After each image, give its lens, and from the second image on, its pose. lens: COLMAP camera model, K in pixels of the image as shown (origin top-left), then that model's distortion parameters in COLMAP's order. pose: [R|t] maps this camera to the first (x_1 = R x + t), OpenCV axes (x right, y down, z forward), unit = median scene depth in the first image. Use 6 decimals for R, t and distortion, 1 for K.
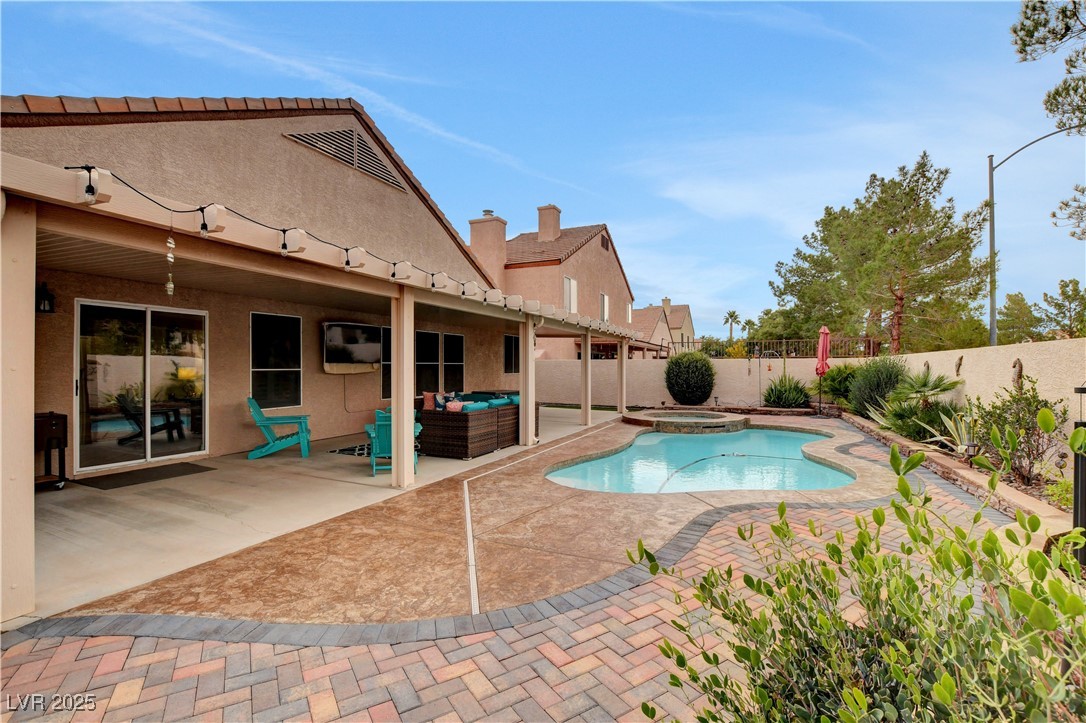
lens RADIAL K [[484.5, 0, 557.6], [0, 484.5, 367.0], [0, 0, 1]] dist [-0.028539, 0.000739]
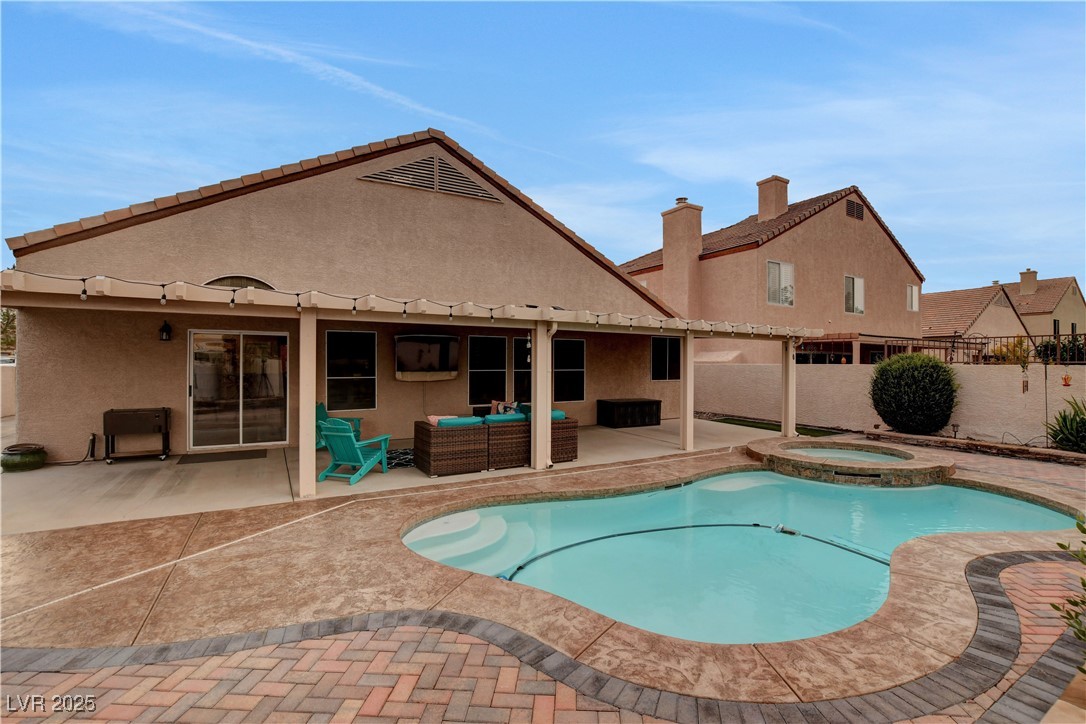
lens RADIAL K [[482.4, 0, 554.1], [0, 482.4, 364.9], [0, 0, 1]] dist [-0.033246, 0.003845]
pose [[0.804117, 0.004360, -0.594455, 0.426465], [-0.004246, 0.999990, 0.001591, -0.024670], [0.594455, 0.001245, 0.804128, 0.281114]]
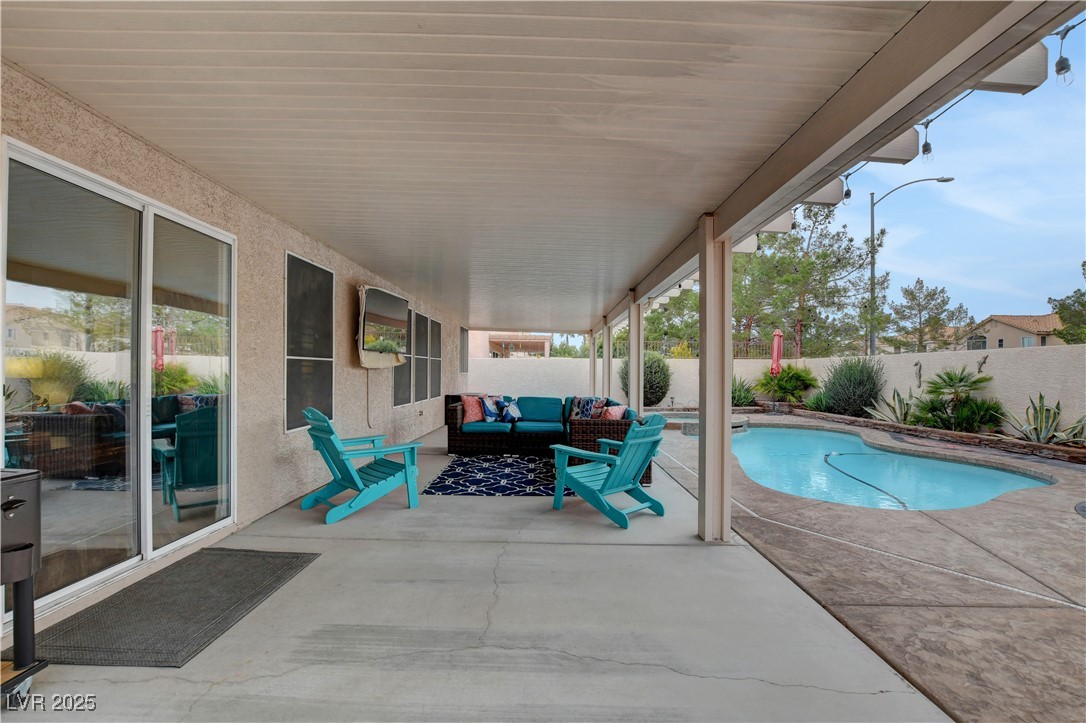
lens RADIAL K [[482.4, 0, 554.9], [0, 482.4, 374.1], [0, 0, 1]] dist [-0.033246, 0.003845]
pose [[0.919053, 0.001454, 0.394132, -0.443939], [-0.003705, 0.999981, 0.004949, 0.016423], [-0.394117, -0.006009, 0.919041, 0.294036]]
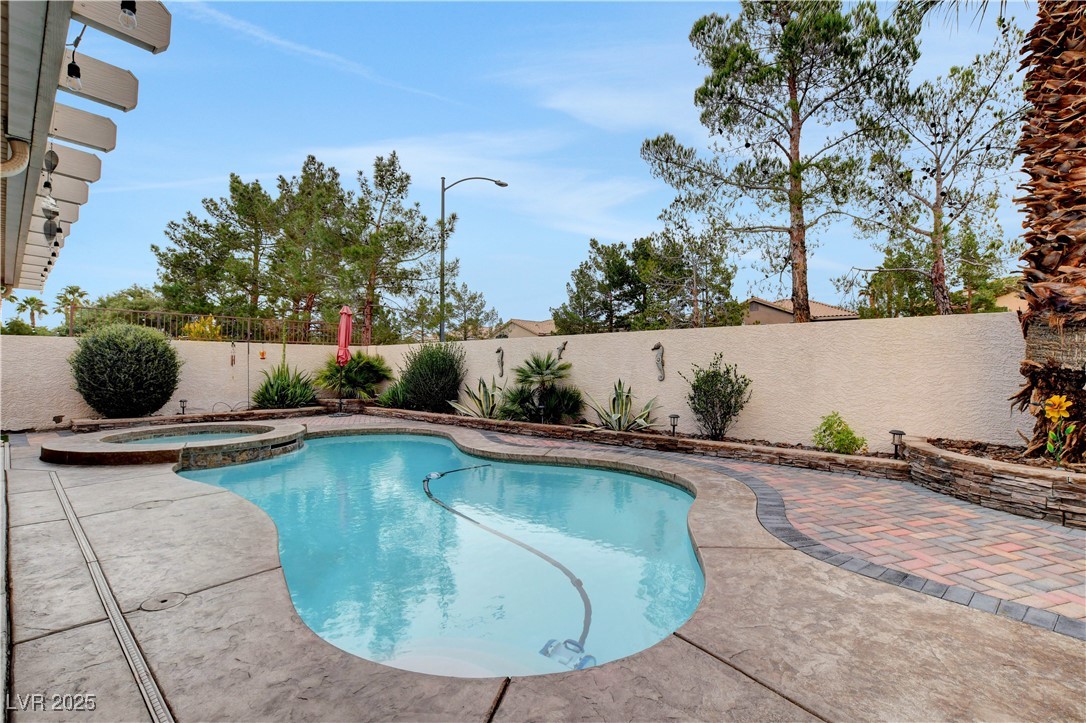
lens RADIAL K [[482.4, 0, 552.8], [0, 482.4, 359.2], [0, 0, 1]] dist [-0.033246, 0.003845]
pose [[0.307695, 0.013264, 0.951393, -0.177922], [-0.000205, 0.999904, -0.013874, 0.026979], [-0.951485, 0.004074, 0.307668, 0.547681]]
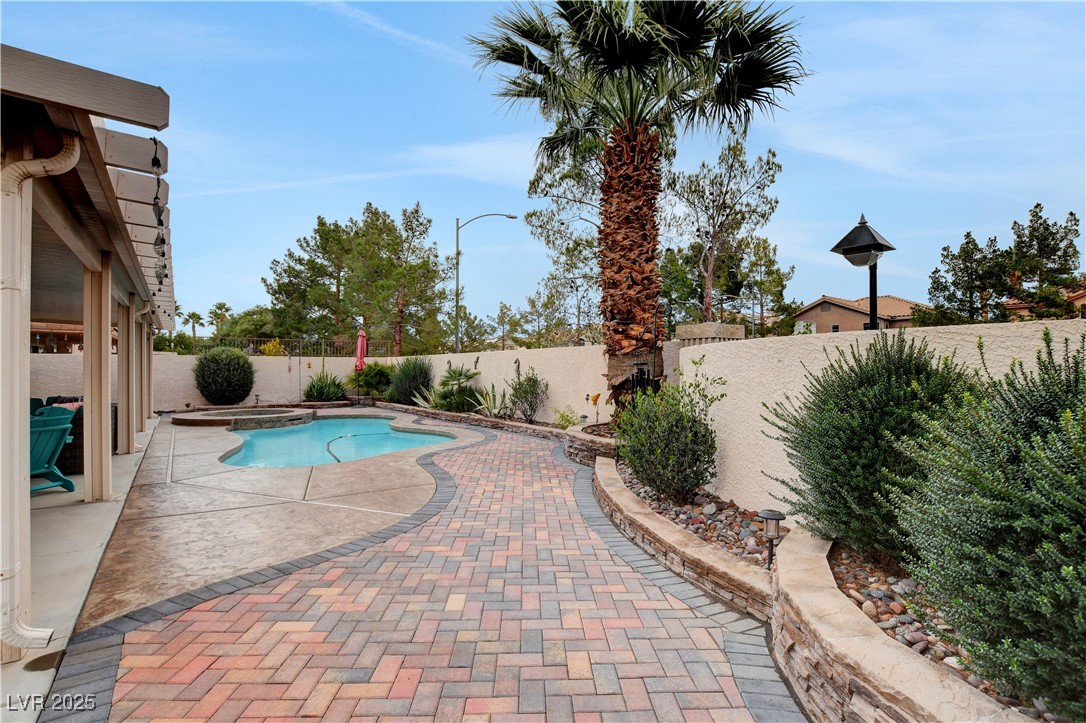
lens RADIAL K [[505.4, 0, 554.8], [0, 505.4, 371.6], [0, 0, 1]] dist [-0.031397, -0.000074]
pose [[0.507827, -0.005749, 0.861440, -0.377082], [-0.000061, 0.999977, 0.006710, 0.012596], [-0.861459, -0.003460, 0.507816, -0.059499]]
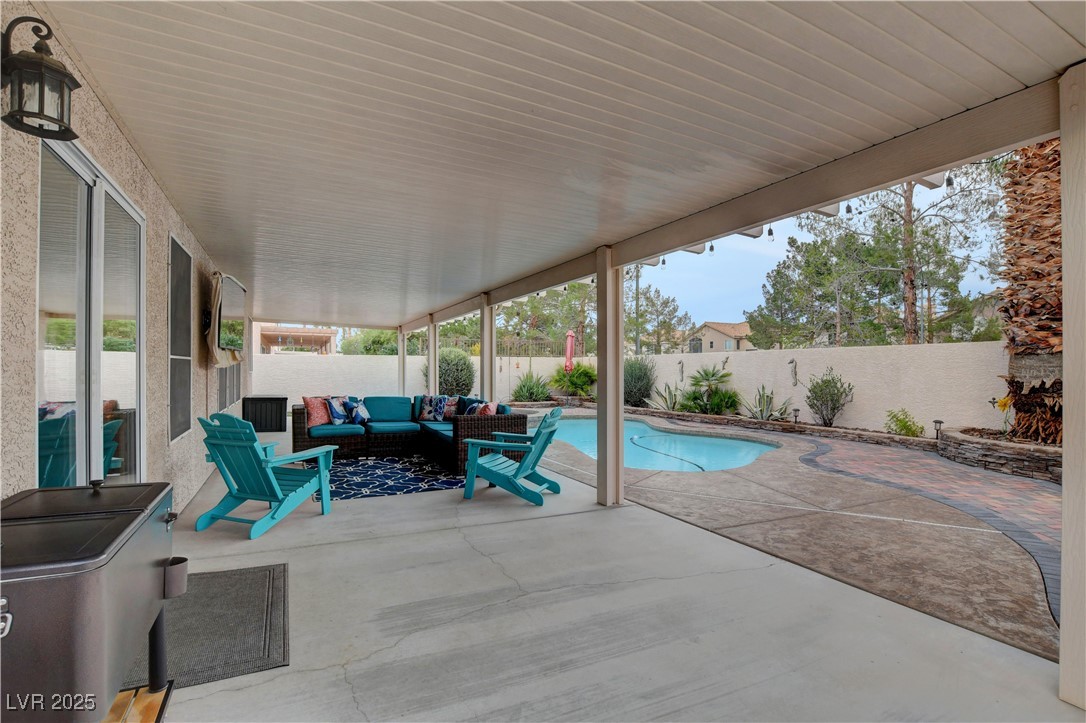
lens RADIAL K [[509.1, 0, 552.0], [0, 509.1, 371.3], [0, 0, 1]] dist [-0.034340, 0.002858]
pose [[0.643932, -0.003337, 0.765076, -0.598909], [-0.001131, 0.999985, 0.005314, 0.013390], [-0.765082, -0.004288, 0.643918, 0.310107]]
